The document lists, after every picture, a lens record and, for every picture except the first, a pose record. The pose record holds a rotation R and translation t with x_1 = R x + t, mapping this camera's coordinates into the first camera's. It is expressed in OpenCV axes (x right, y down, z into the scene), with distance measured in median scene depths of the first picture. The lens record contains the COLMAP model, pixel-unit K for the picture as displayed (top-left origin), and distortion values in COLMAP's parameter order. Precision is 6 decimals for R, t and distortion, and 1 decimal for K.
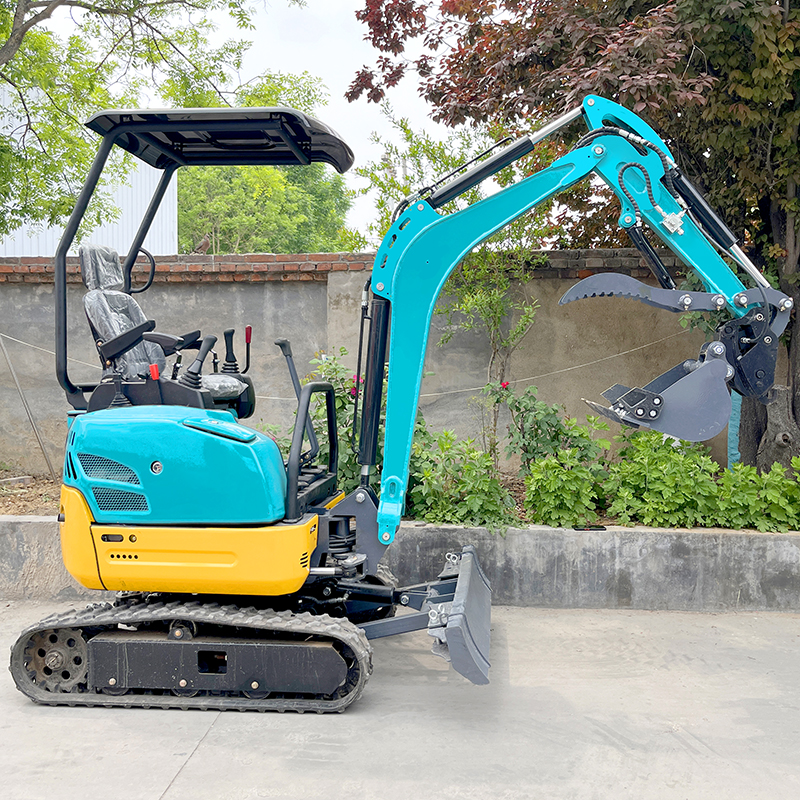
lens RADIAL K [[794.0, 0, 400.0], [0, 794.0, 400.0], [0, 0, 1]] dist [0.023723, -0.002198]
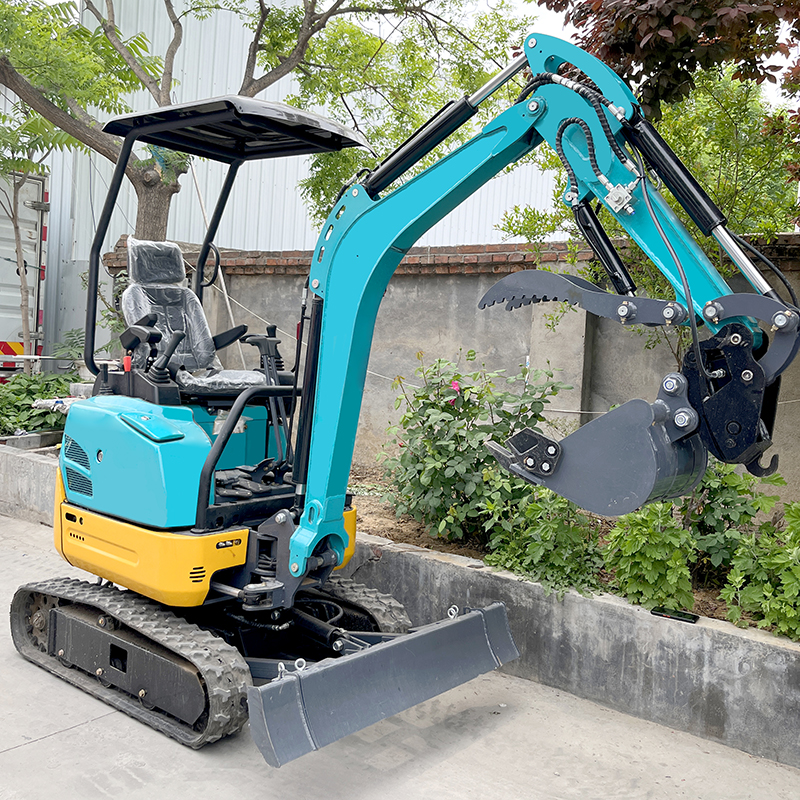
lens RADIAL K [[830.3, 0, 399.8], [0, 830.3, 372.3], [0, 0, 1]] dist [0.006078, 0.010379]
pose [[0.835418, 0.068213, -0.545366, 0.430482], [-0.082018, 0.996630, -0.000984, -0.039322], [0.543462, 0.045551, 0.838197, 0.217684]]
